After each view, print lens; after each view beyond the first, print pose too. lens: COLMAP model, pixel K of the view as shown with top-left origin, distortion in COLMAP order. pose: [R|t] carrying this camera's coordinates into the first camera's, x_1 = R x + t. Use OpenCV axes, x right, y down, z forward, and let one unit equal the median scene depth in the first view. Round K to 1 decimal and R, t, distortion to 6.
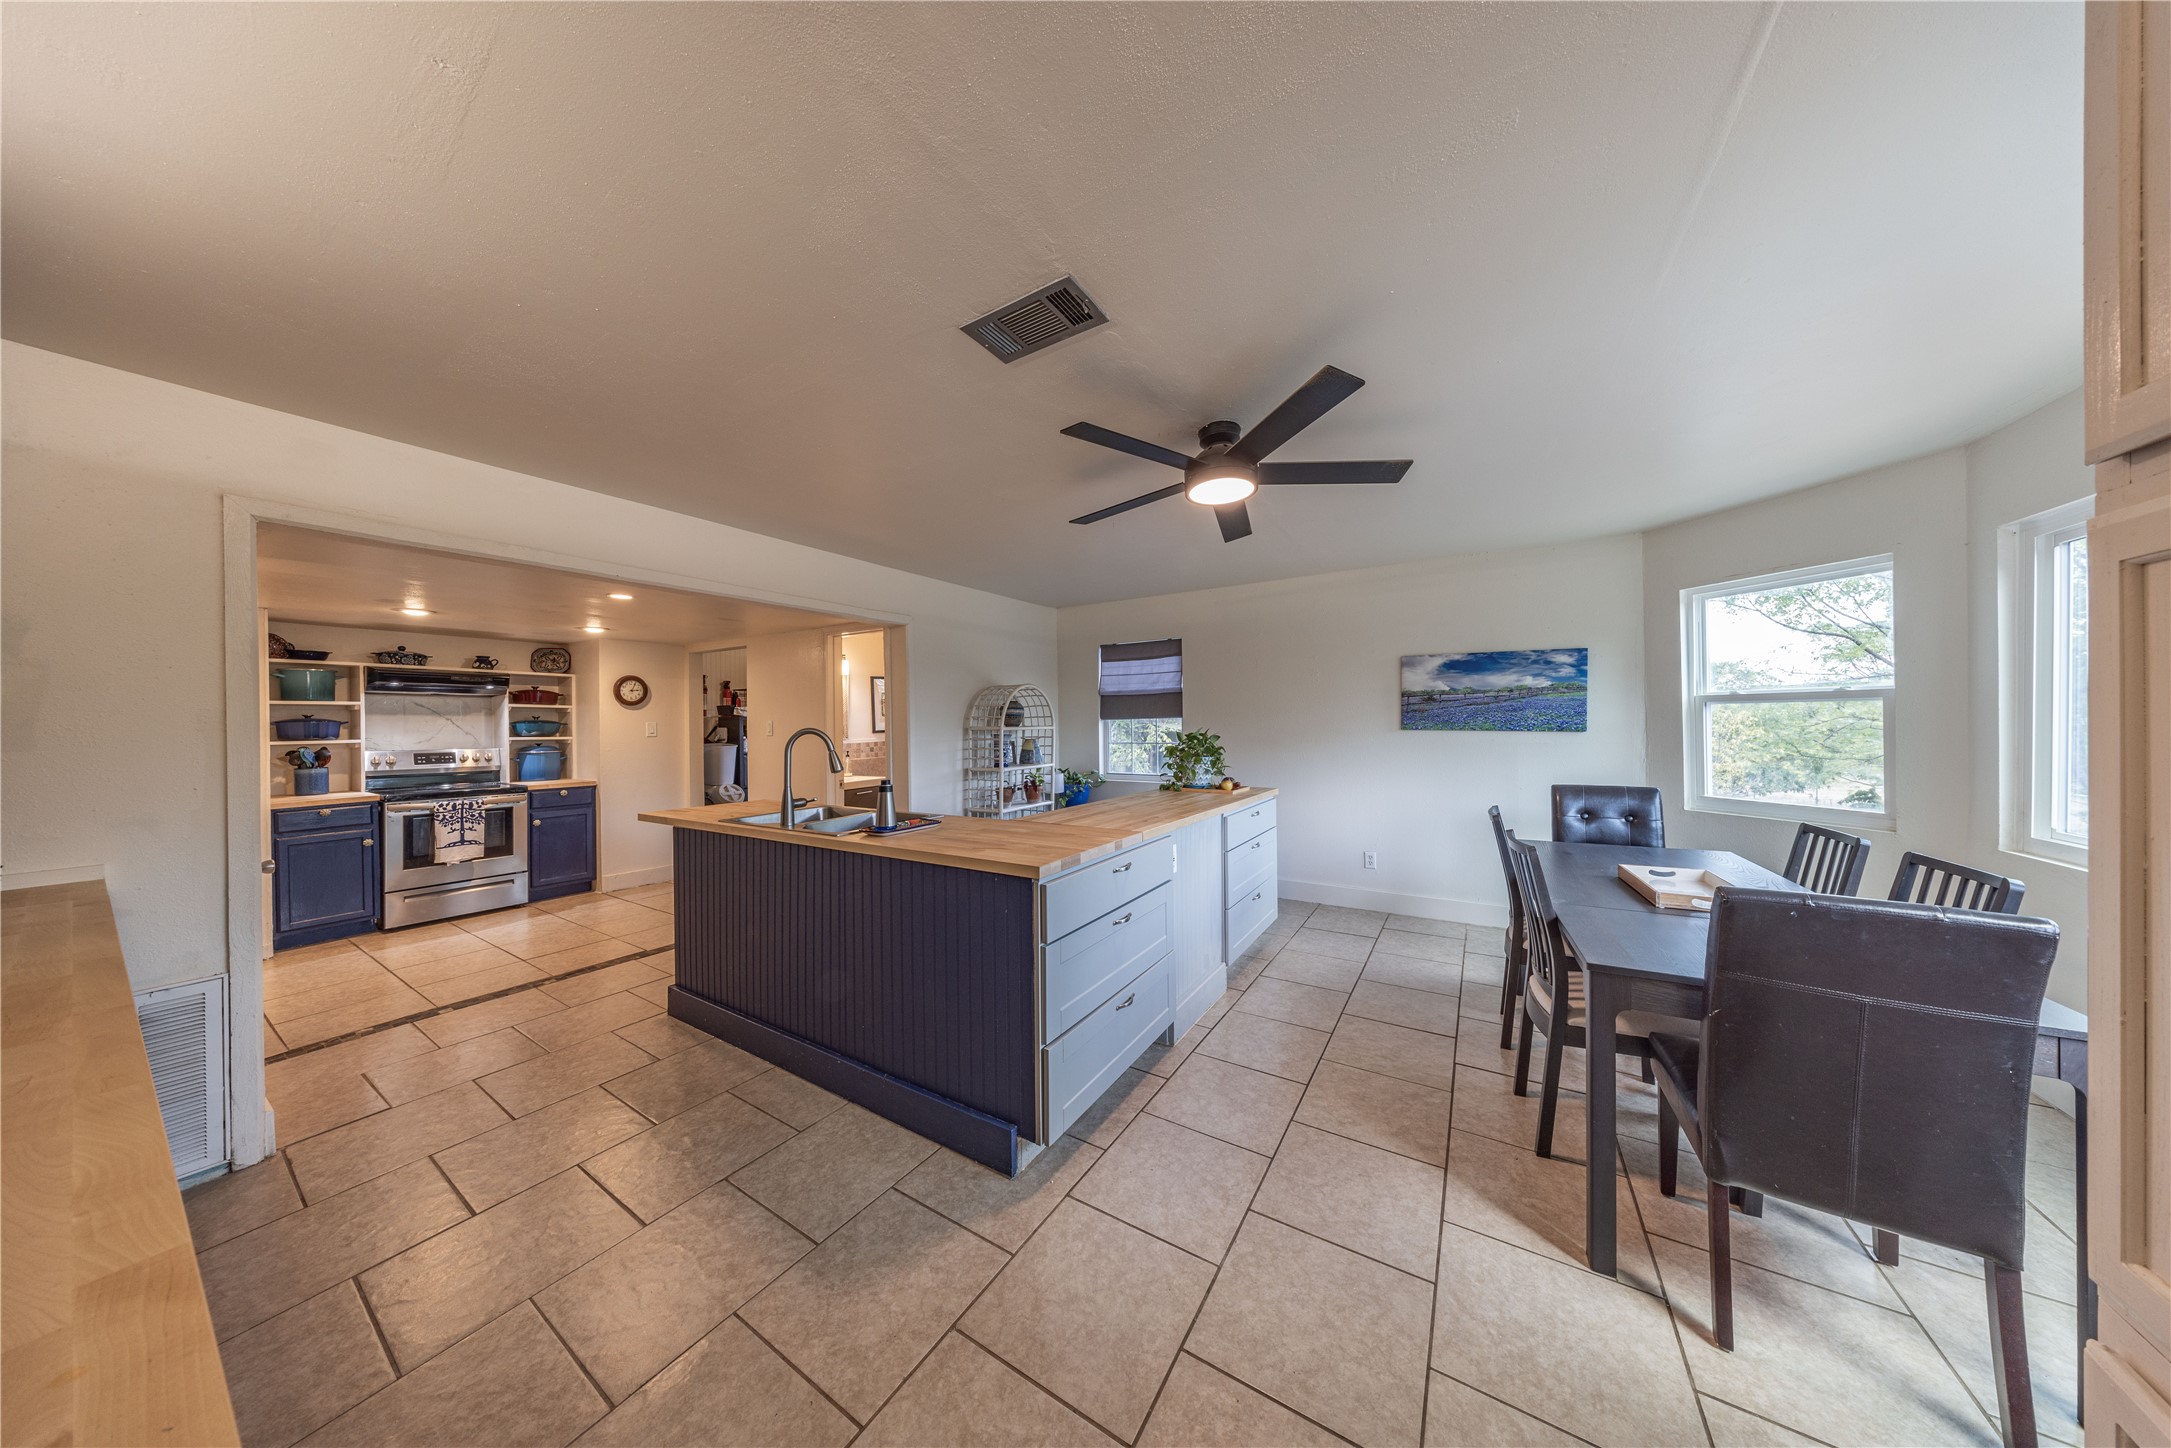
lens RADIAL K [[634.1, 0, 1085.5], [0, 634.1, 724.0], [0, 0, 1]] dist [-0.000314, -0.000037]
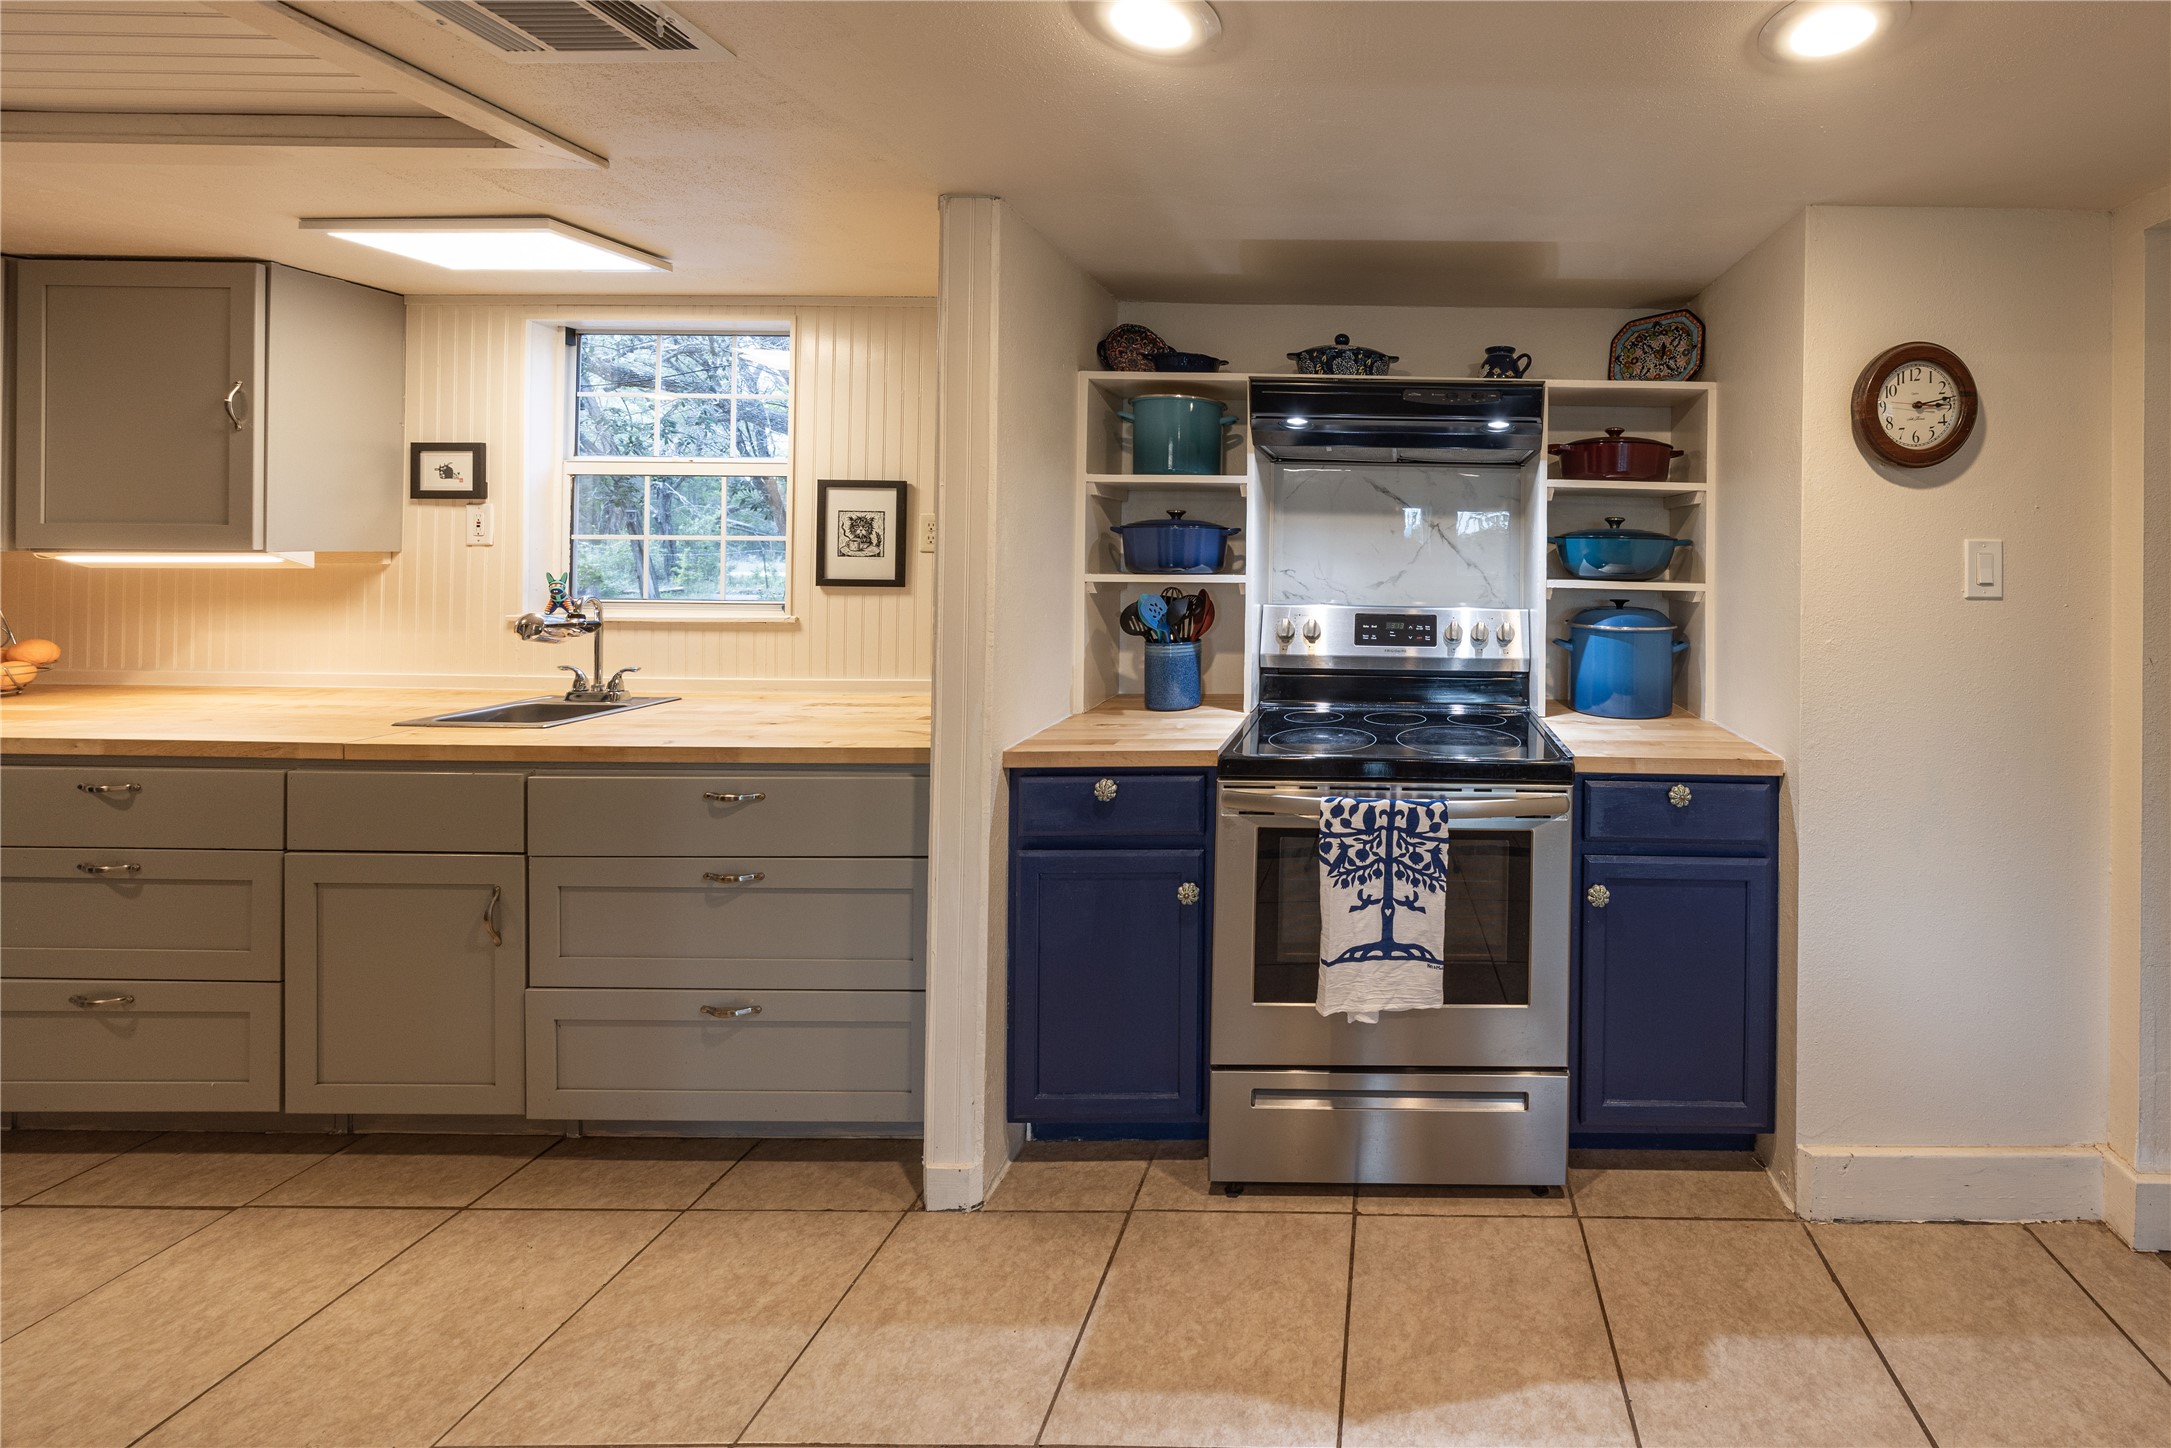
lens RADIAL K [[823.6, 0, 1394.4], [0, 823.6, 549.3], [0, 0, 1]] dist [-0.002827, -0.000775]
pose [[0.526731, 0.011459, -0.849955, -0.613796], [-0.020264, 0.999794, 0.000921, 0.006491], [0.849790, 0.016739, 0.526855, 0.738392]]
